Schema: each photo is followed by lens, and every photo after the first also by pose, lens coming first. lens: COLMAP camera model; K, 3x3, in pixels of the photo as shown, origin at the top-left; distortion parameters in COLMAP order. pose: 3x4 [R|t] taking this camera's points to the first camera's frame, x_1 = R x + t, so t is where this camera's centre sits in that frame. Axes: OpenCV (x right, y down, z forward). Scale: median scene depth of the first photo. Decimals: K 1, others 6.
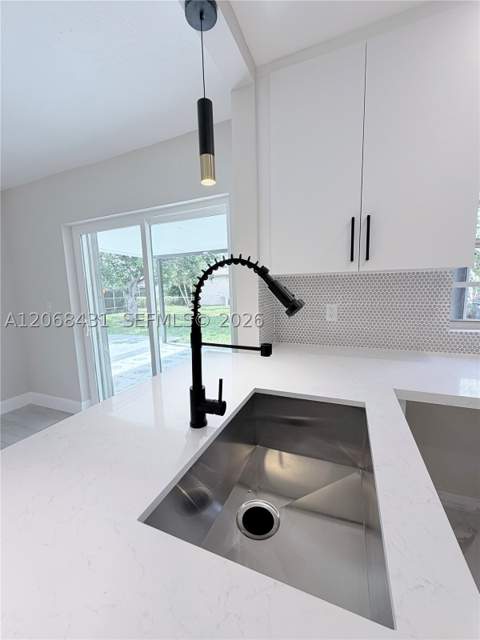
lens RADIAL K [[256.1, 0, 240.0], [0, 256.1, 320.0], [0, 0, 1]] dist [-0.002242, 0.000313]
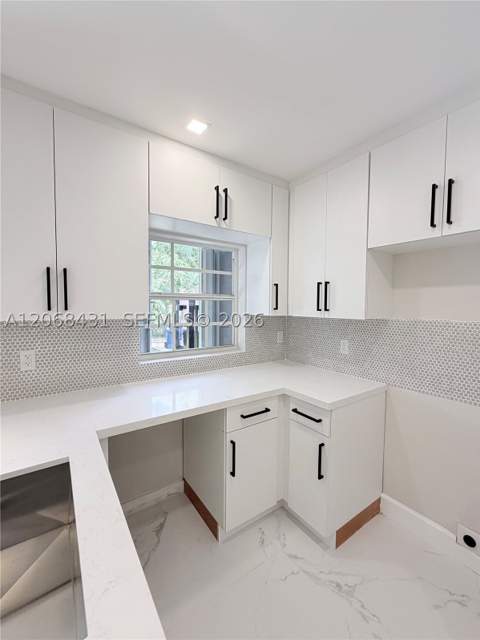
lens RADIAL K [[269.4, 0, 240.0], [0, 269.4, 320.0], [0, 0, 1]] dist [0.000248, 0.000265]
pose [[0.540546, -0.014345, 0.841192, -0.037242], [0.071380, 0.997031, -0.028866, -0.124575], [-0.838281, 0.075647, 0.539965, -0.178366]]
